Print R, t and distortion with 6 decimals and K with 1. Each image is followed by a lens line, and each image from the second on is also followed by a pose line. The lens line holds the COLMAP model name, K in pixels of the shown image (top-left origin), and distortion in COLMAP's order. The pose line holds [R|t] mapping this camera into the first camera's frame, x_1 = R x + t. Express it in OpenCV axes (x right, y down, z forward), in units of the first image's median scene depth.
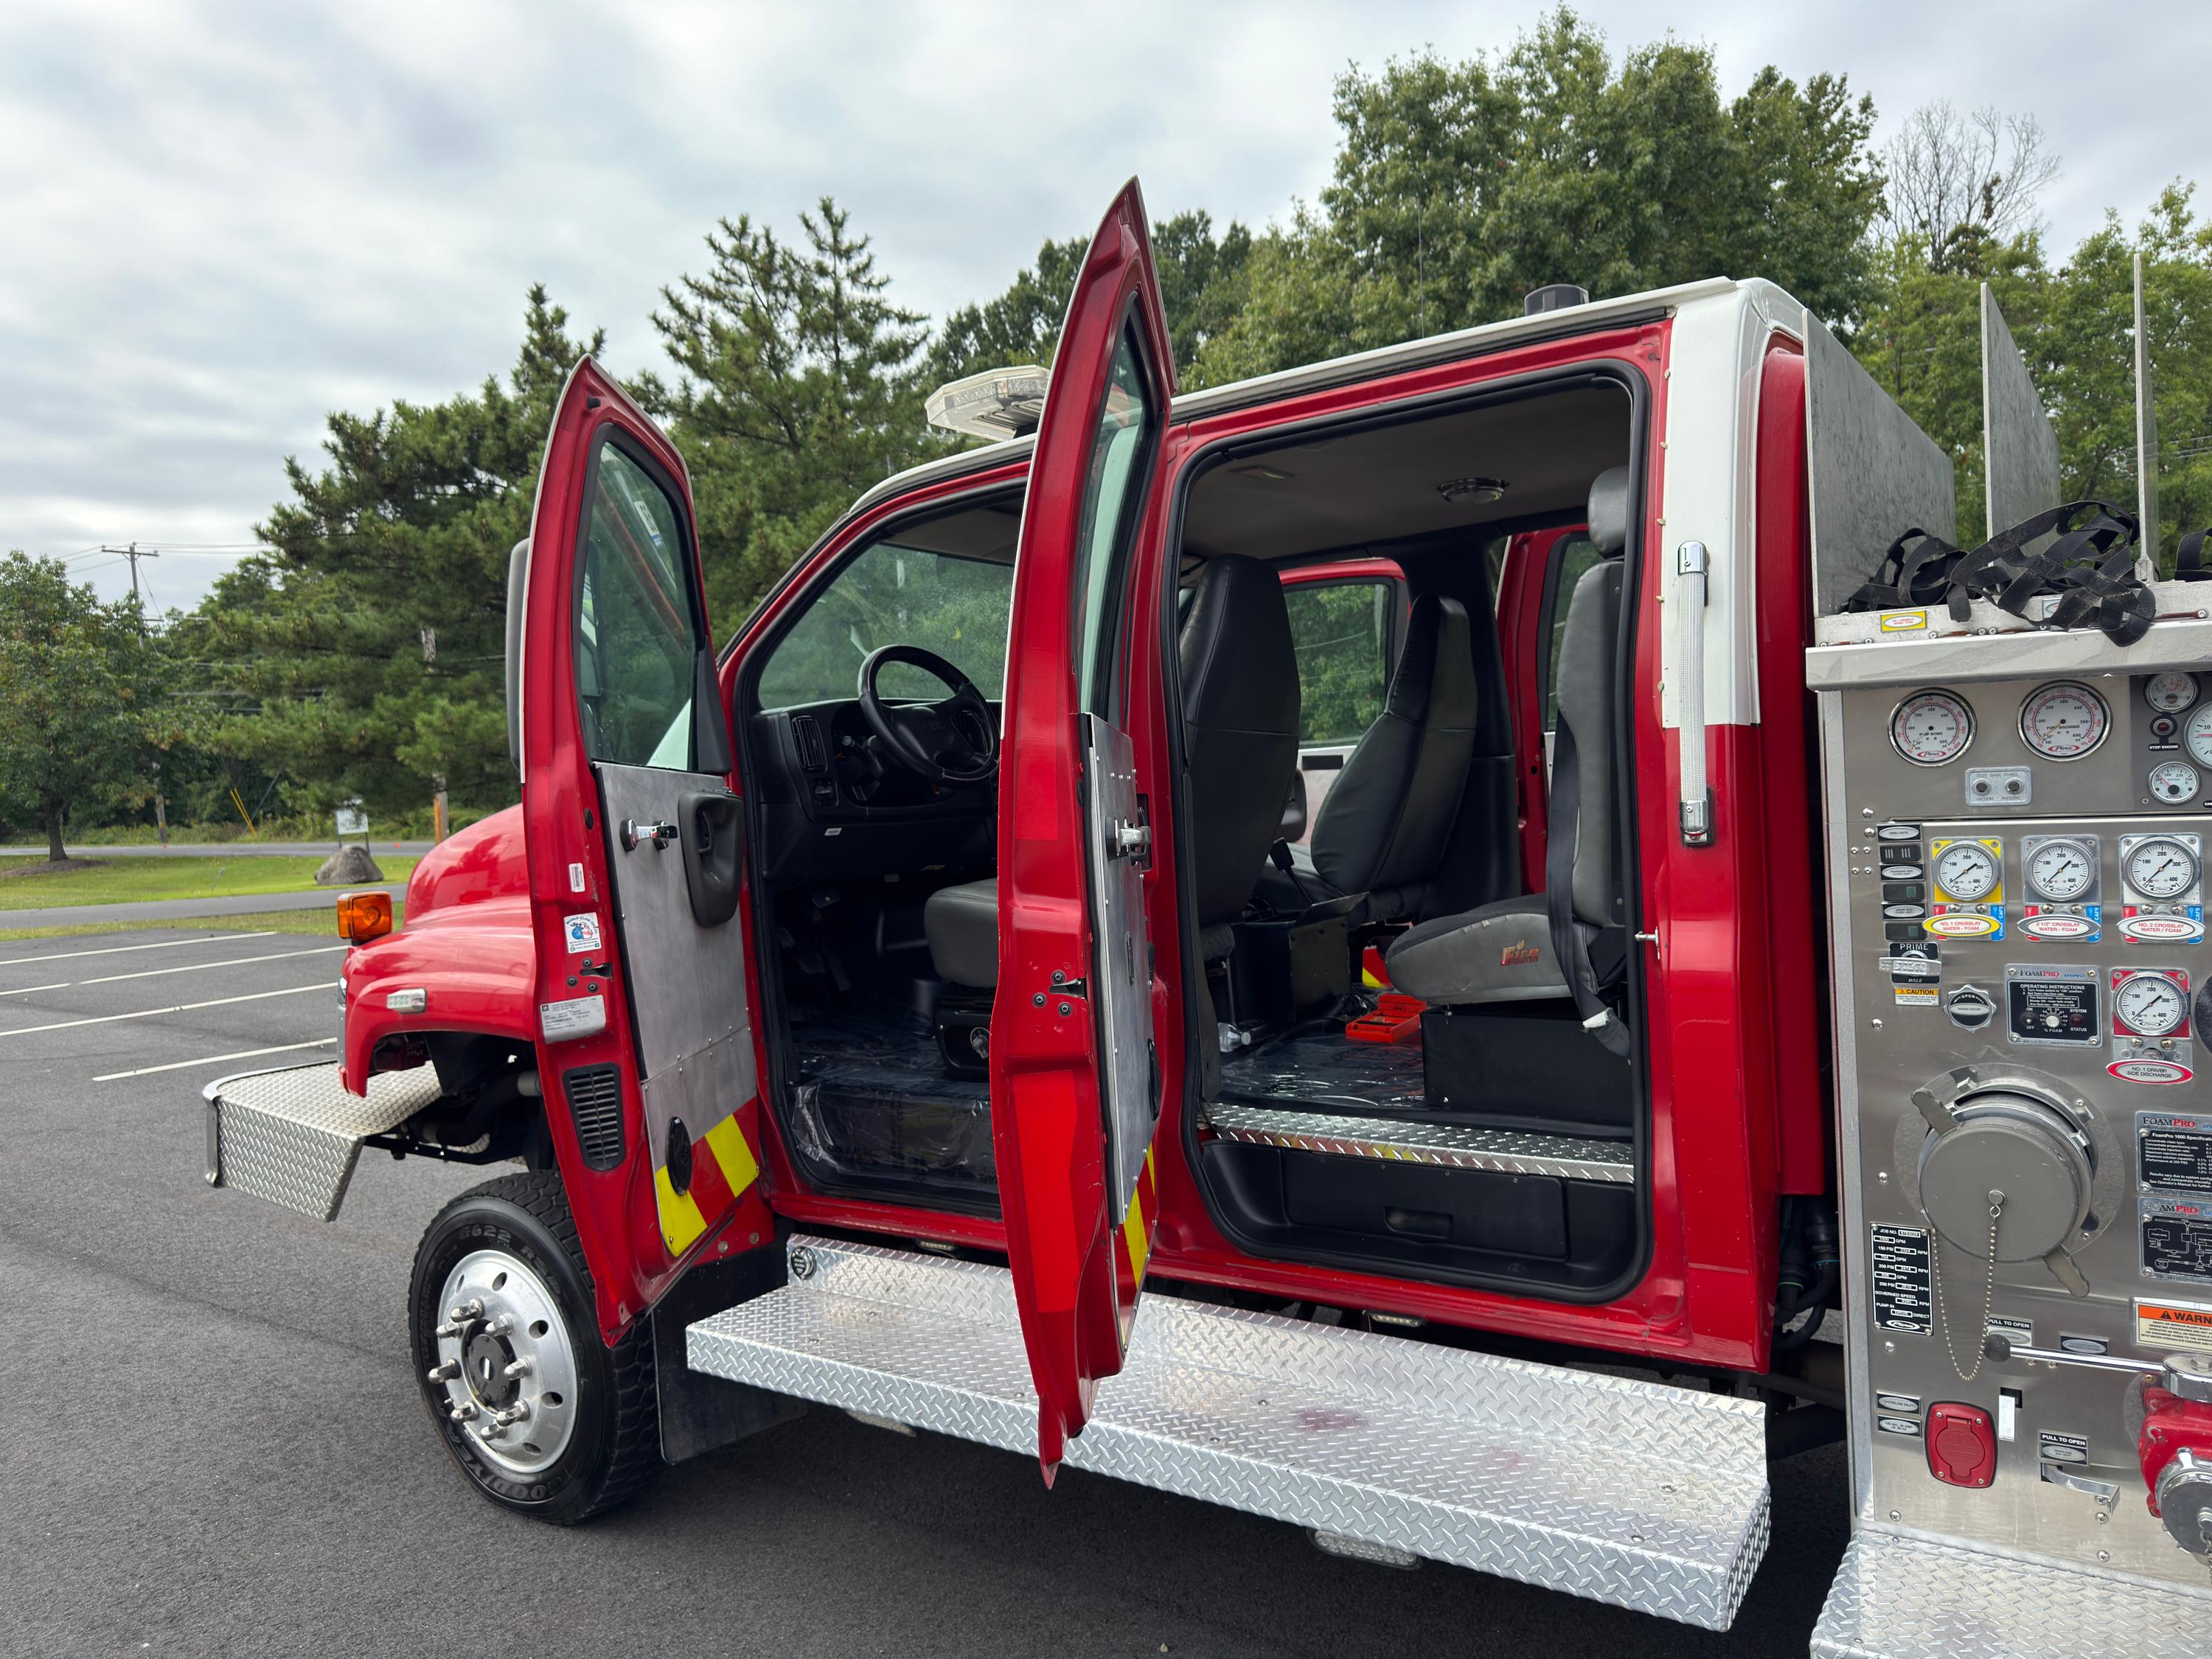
lens RADIAL K [[1593.1, 0, 1106.0], [0, 1593.1, 829.5], [0, 0, 1]] dist [0.012114, -0.017146]
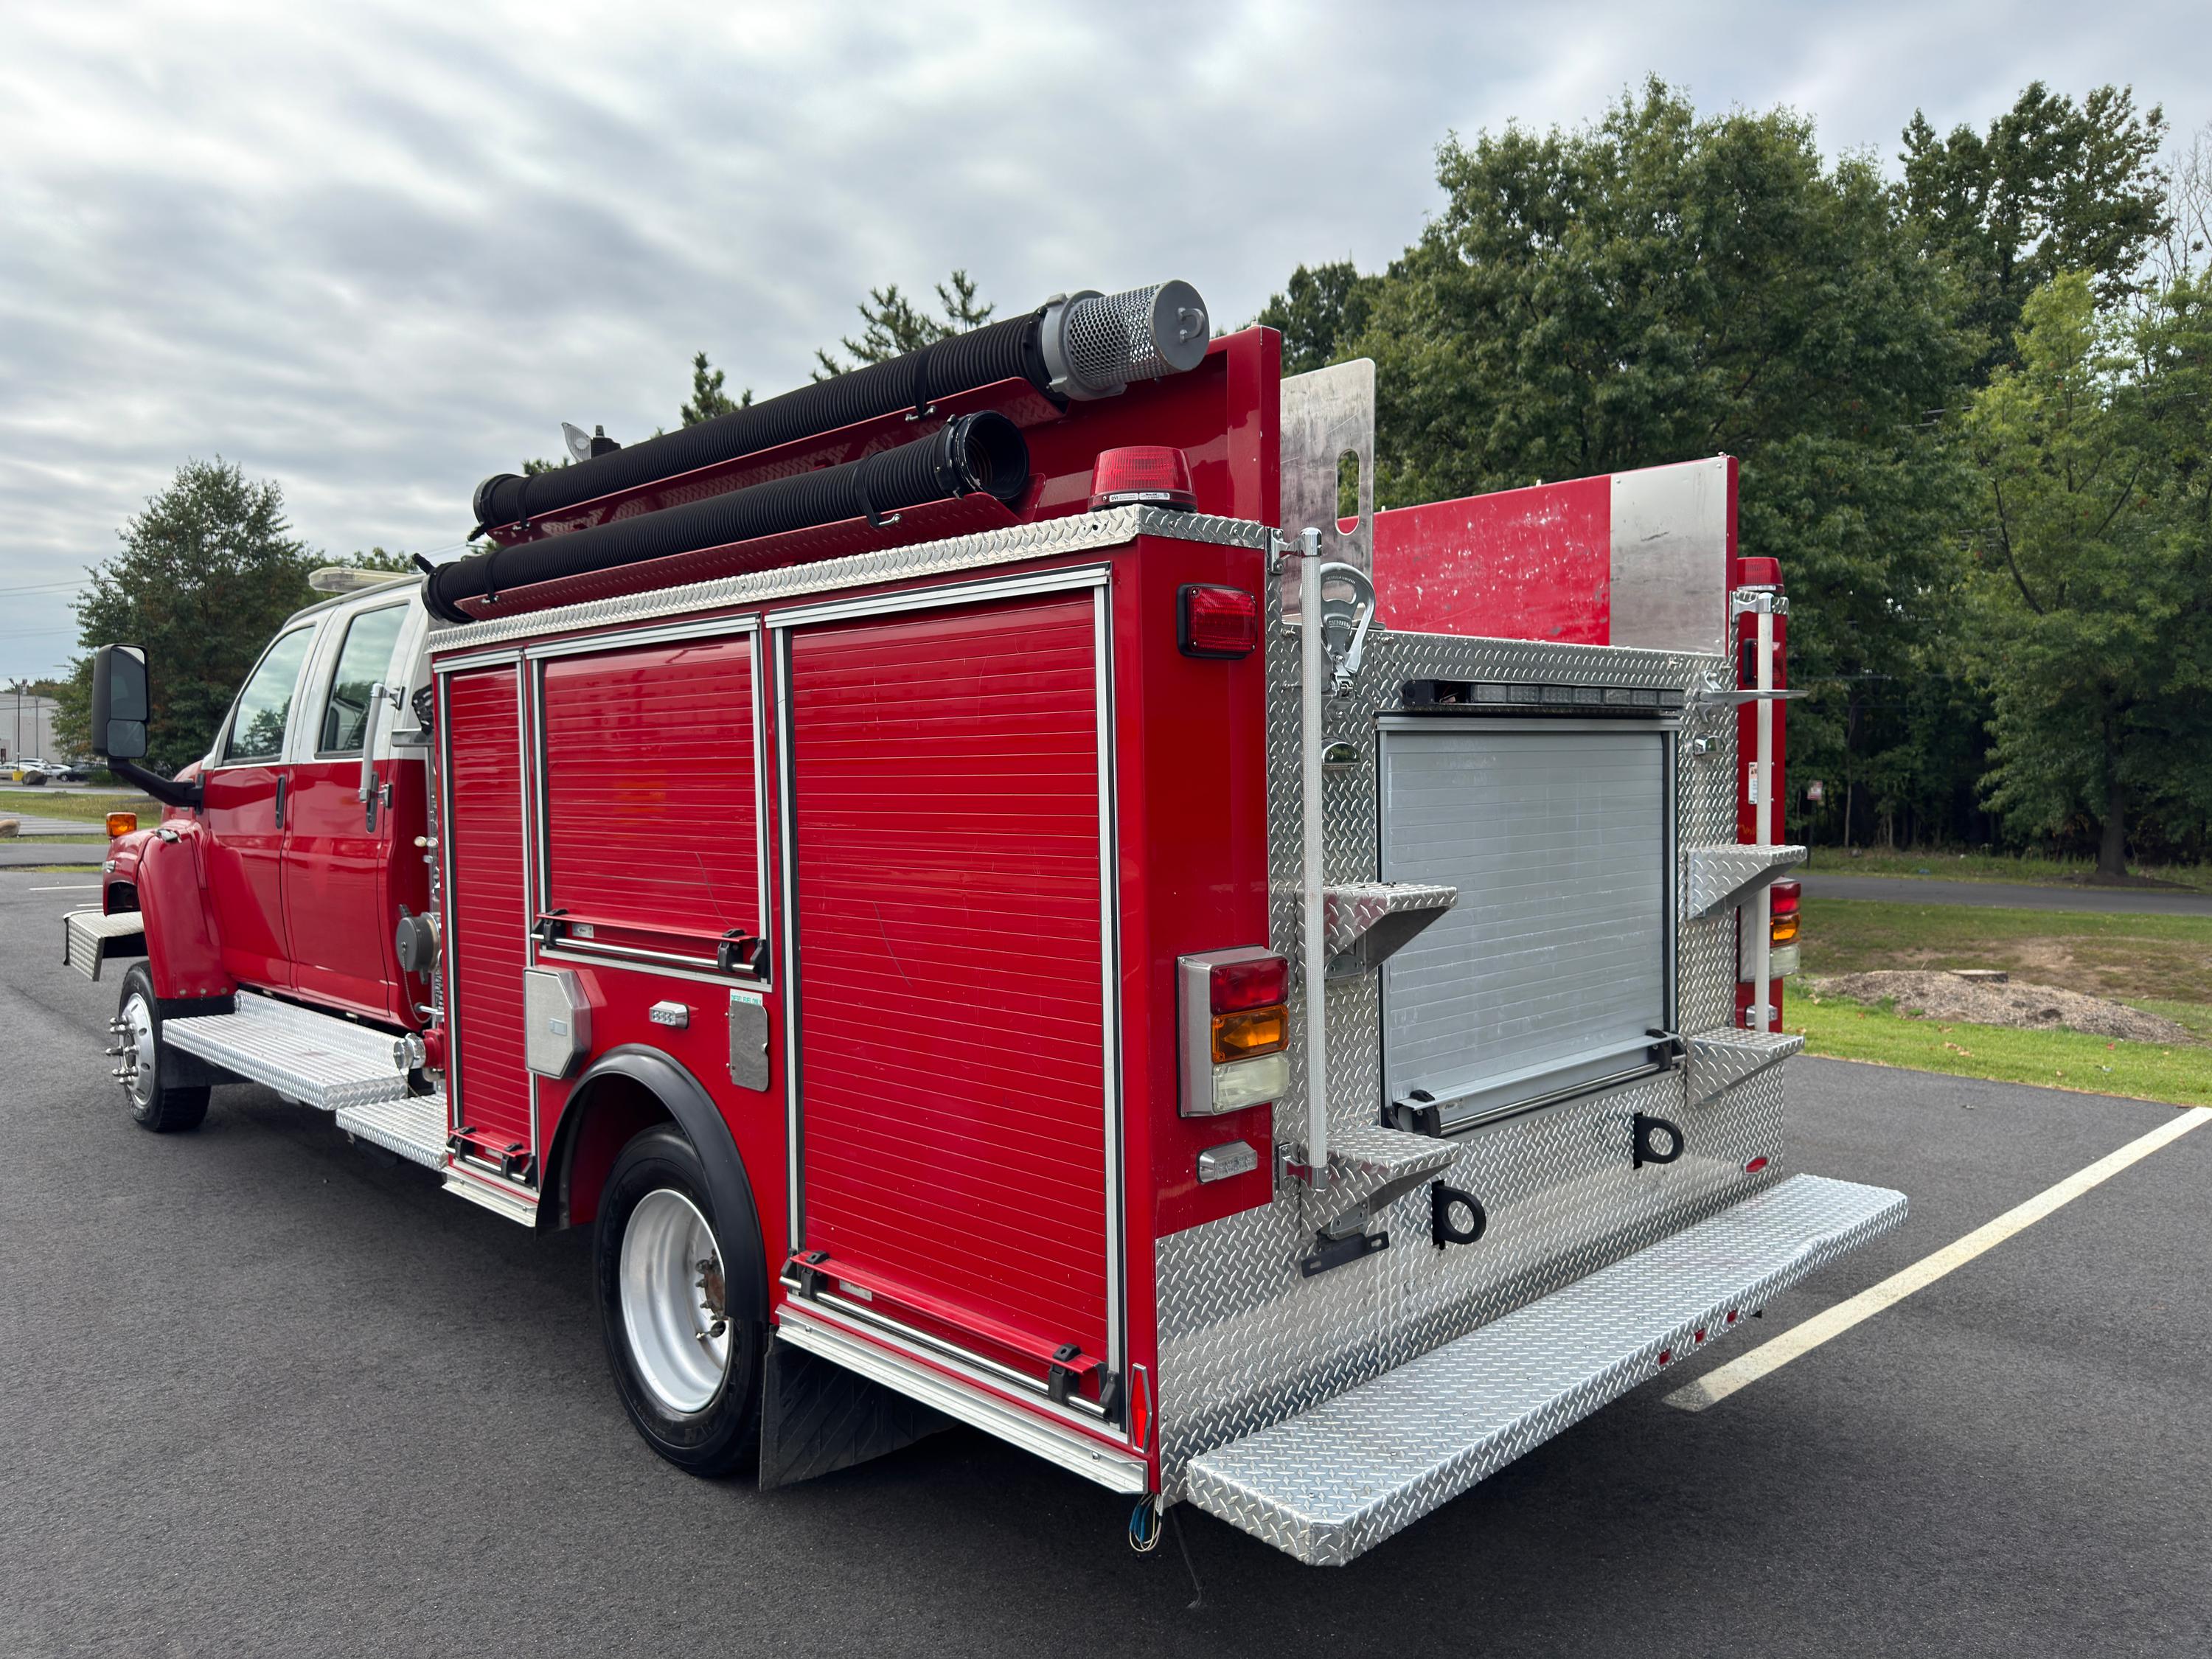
lens RADIAL K [[1590.0, 0, 1106.7], [0, 1590.0, 840.5], [0, 0, 1]] dist [0.016587, -0.023979]
pose [[0.978850, 0.057597, -0.196305, 0.176942], [-0.056457, 0.998340, 0.011401, -0.003040], [0.196636, -0.000078, 0.980477, -0.108022]]
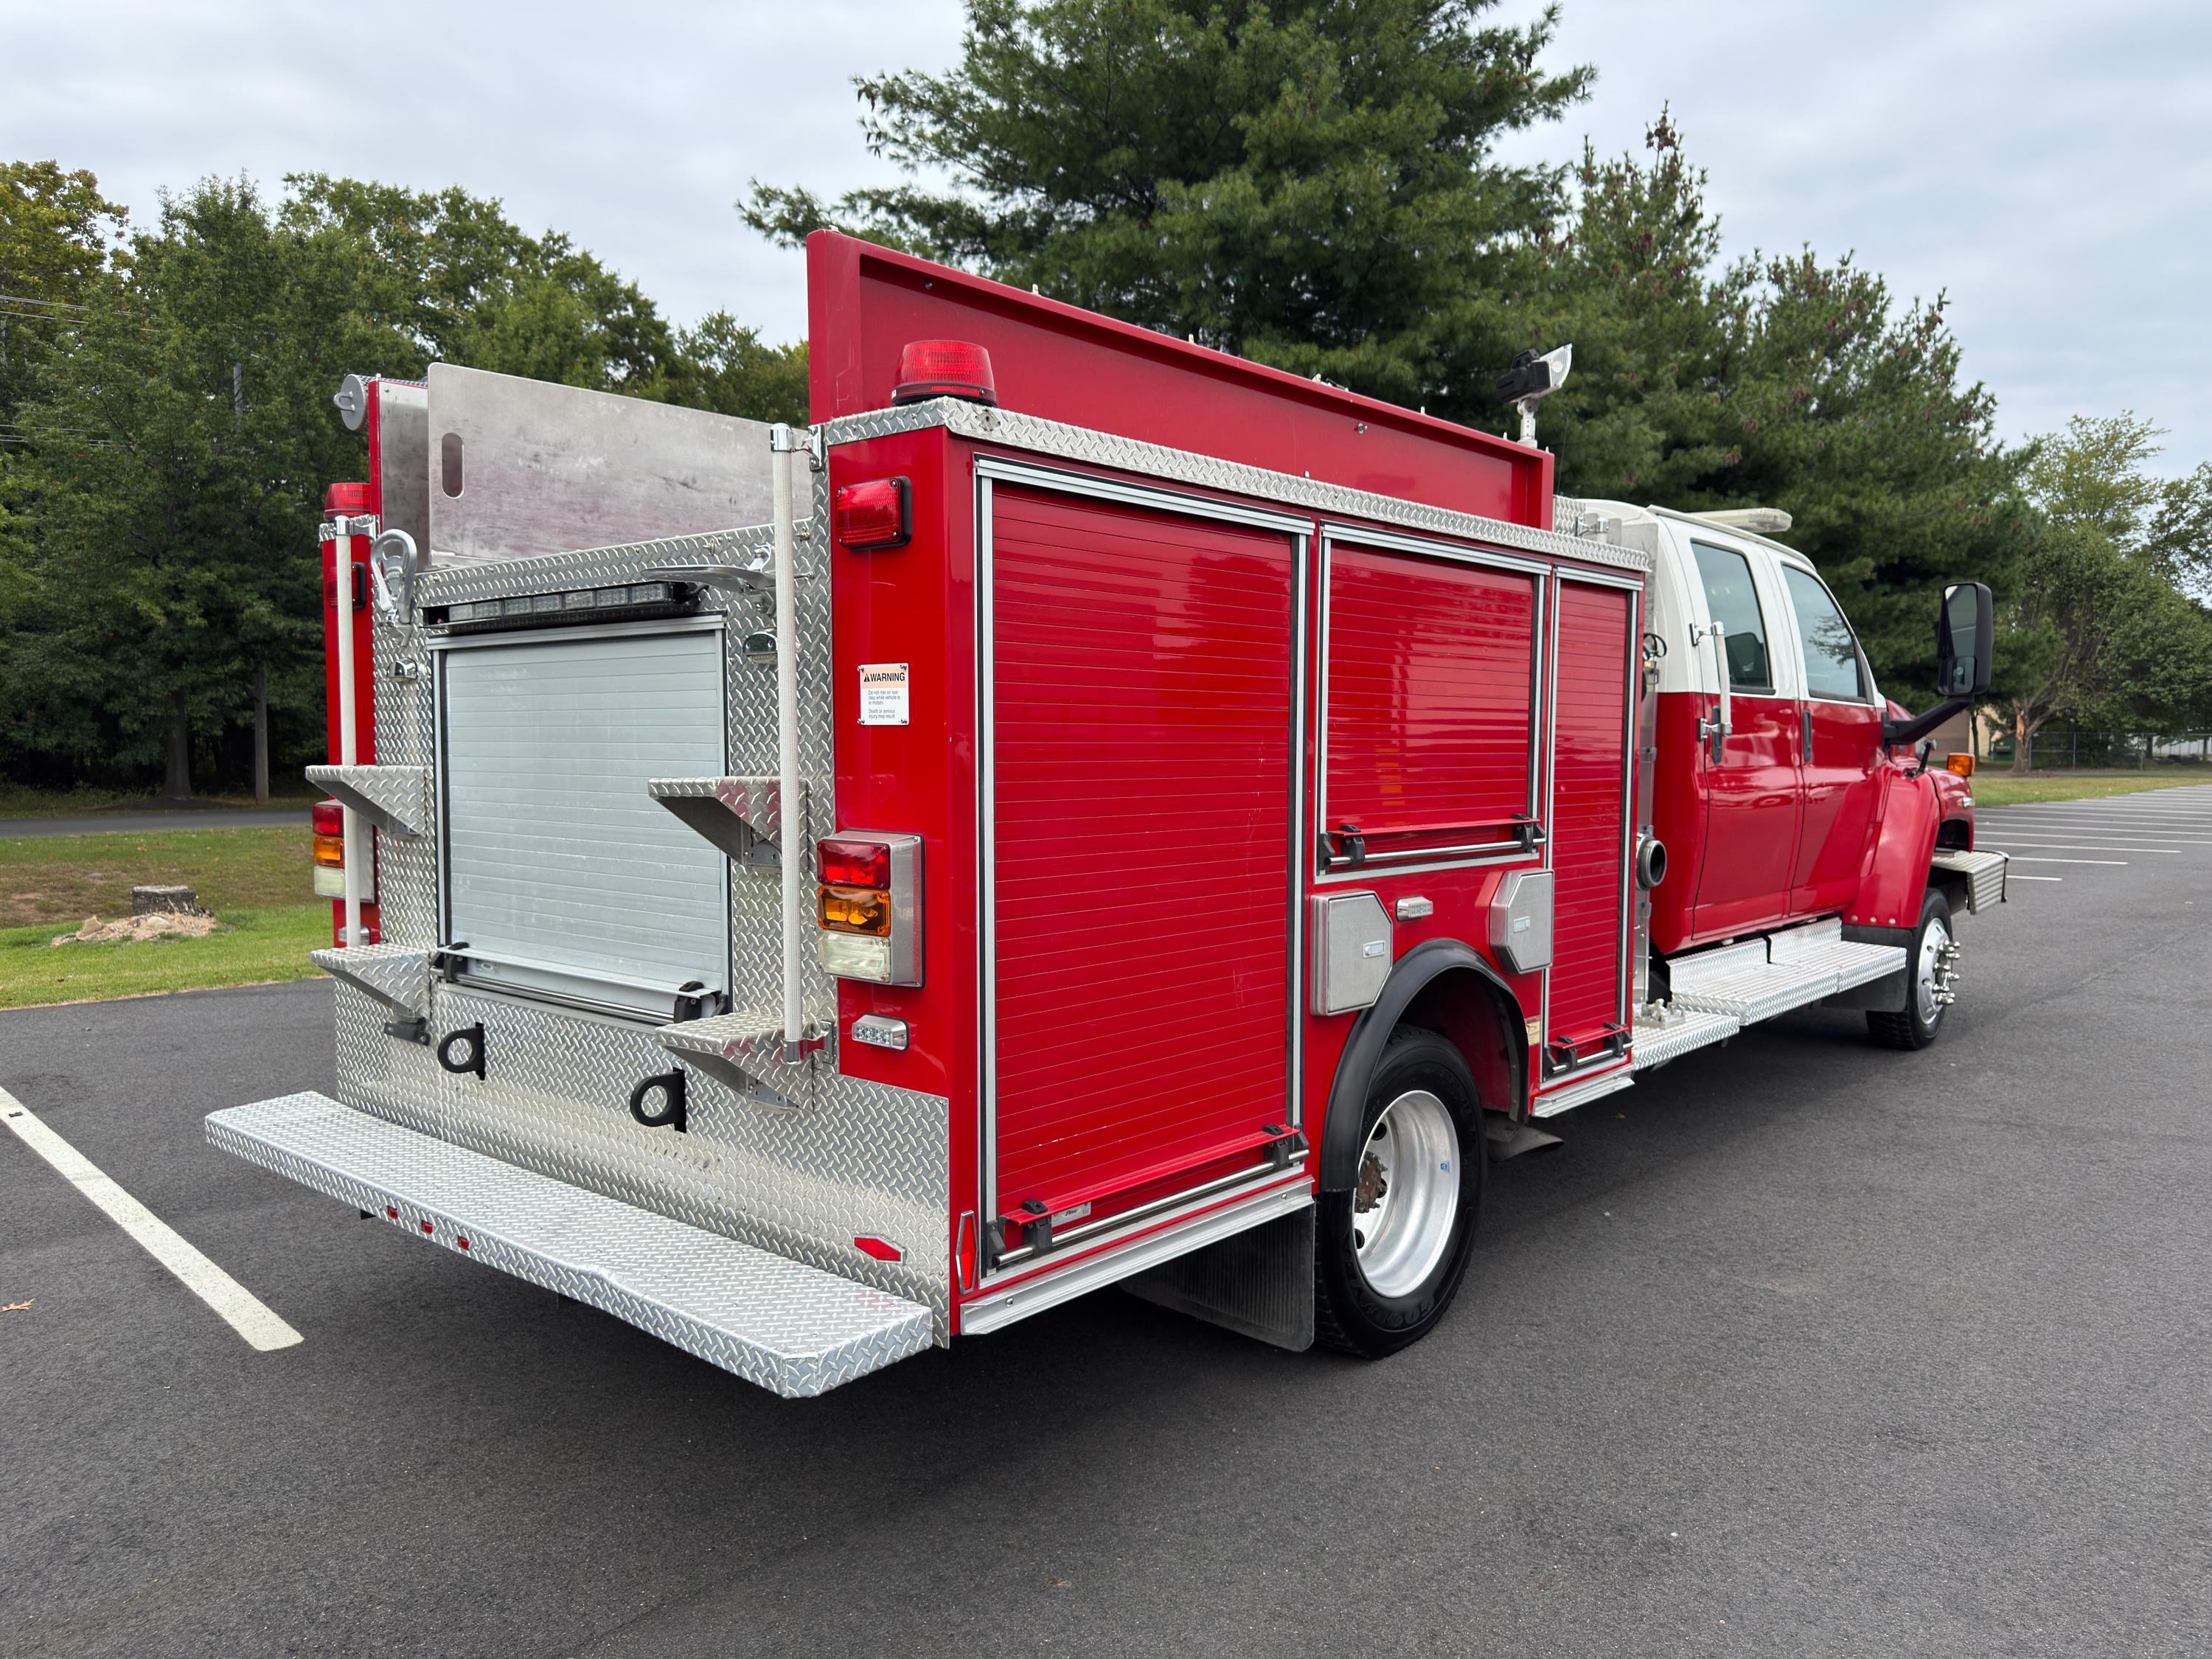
lens RADIAL K [[1590.0, 0, 1106.7], [0, 1590.0, 840.5], [0, 0, 1]] dist [0.016587, -0.023979]
pose [[0.163259, -0.025882, 0.986244, -0.210047], [0.022947, 0.999485, 0.022431, 0.008109], [-0.986316, 0.018969, 0.163769, 0.159002]]
